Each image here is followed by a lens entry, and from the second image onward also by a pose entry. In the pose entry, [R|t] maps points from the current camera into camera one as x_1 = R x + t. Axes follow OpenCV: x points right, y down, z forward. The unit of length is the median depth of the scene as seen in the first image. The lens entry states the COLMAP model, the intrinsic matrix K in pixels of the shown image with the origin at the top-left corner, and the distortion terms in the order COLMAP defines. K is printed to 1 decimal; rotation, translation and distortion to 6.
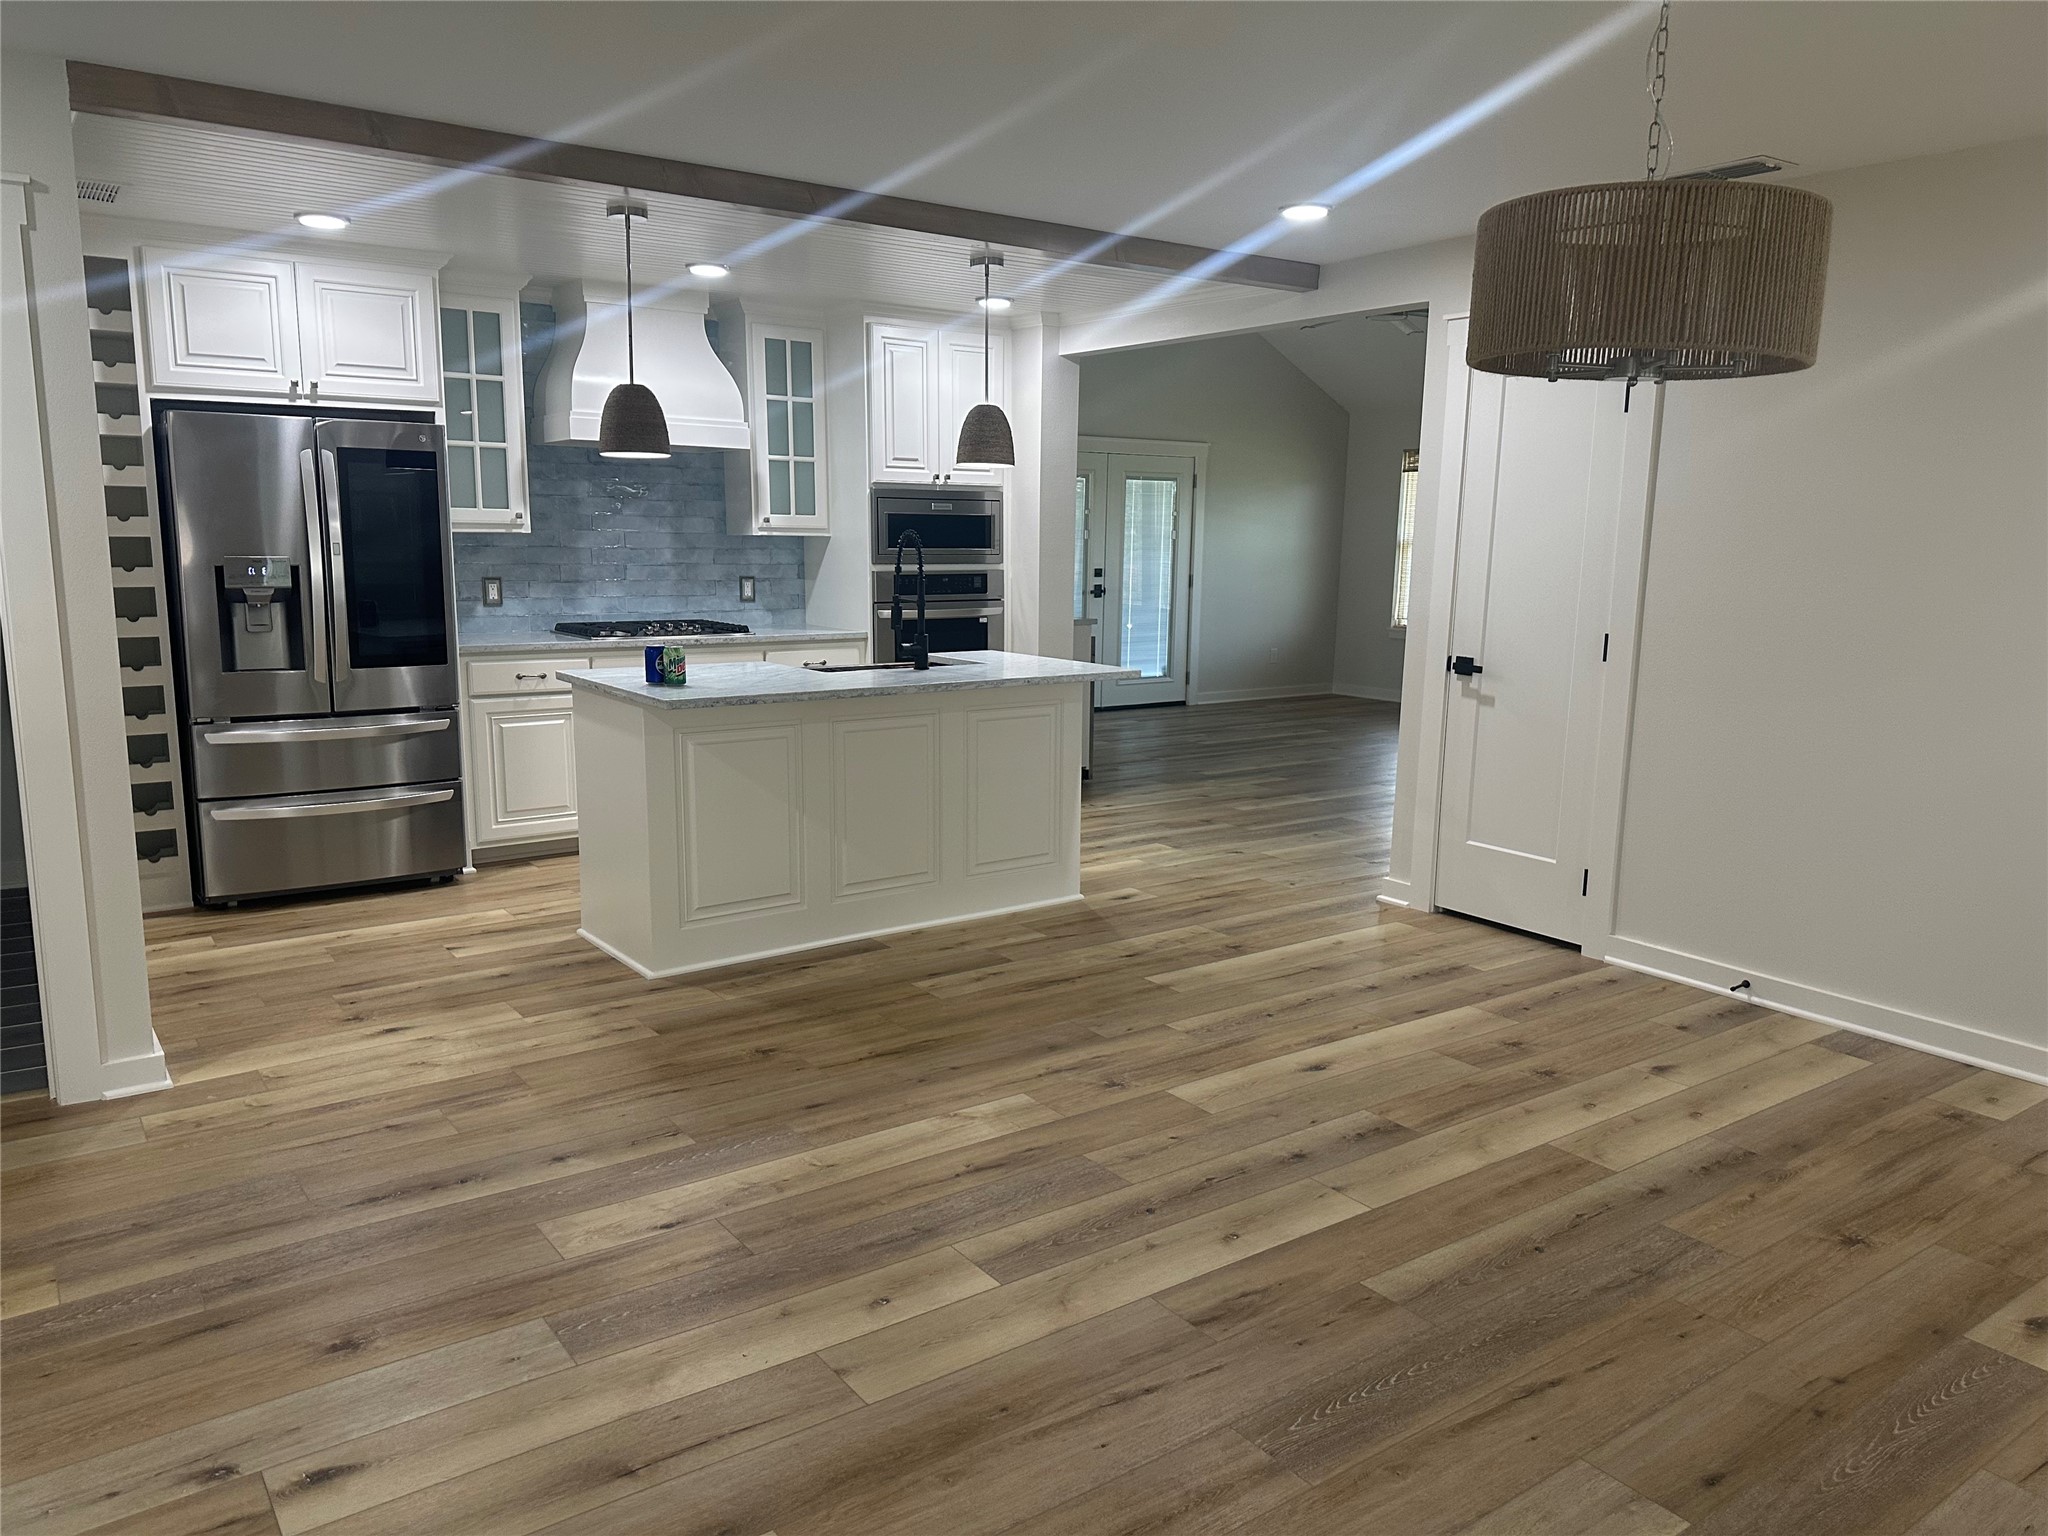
lens RADIAL K [[1429.2, 0, 1022.2], [0, 1429.2, 755.5], [0, 0, 1]] dist [0.047449, -0.050583]
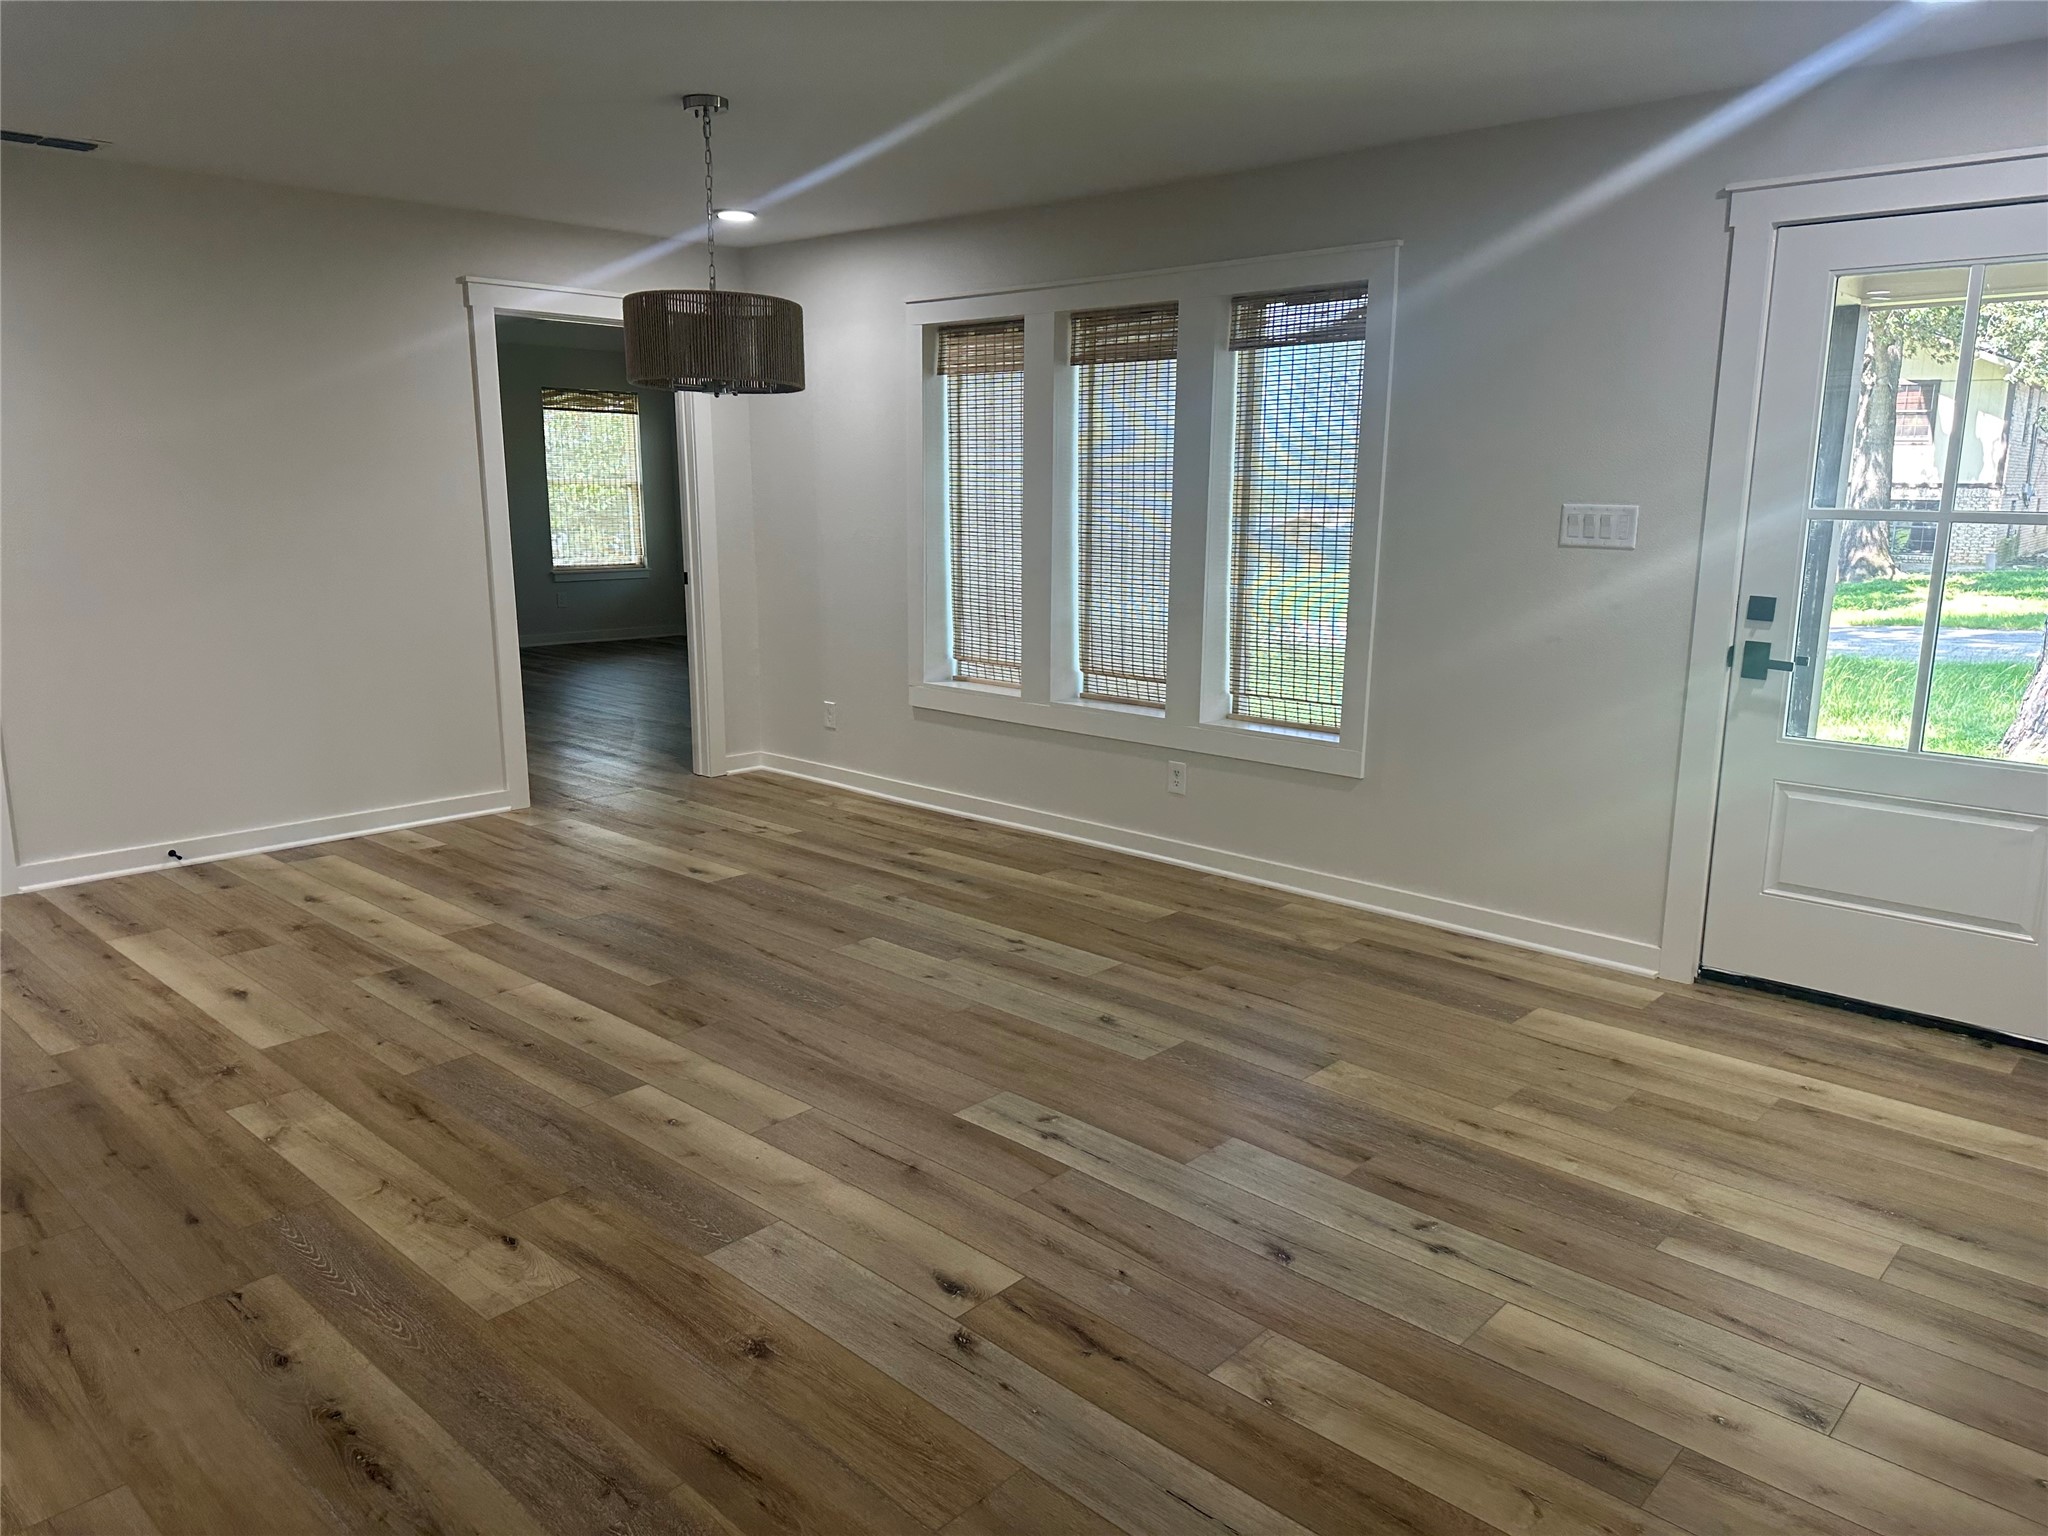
lens RADIAL K [[1429.2, 0, 1026.9], [0, 1429.2, 772.2], [0, 0, 1]] dist [0.047449, -0.050583]
pose [[-0.197611, -0.215674, 0.956261, -0.967048], [0.143516, 0.958621, 0.245864, -0.121142], [-0.969718, 0.185825, -0.158481, 0.657818]]
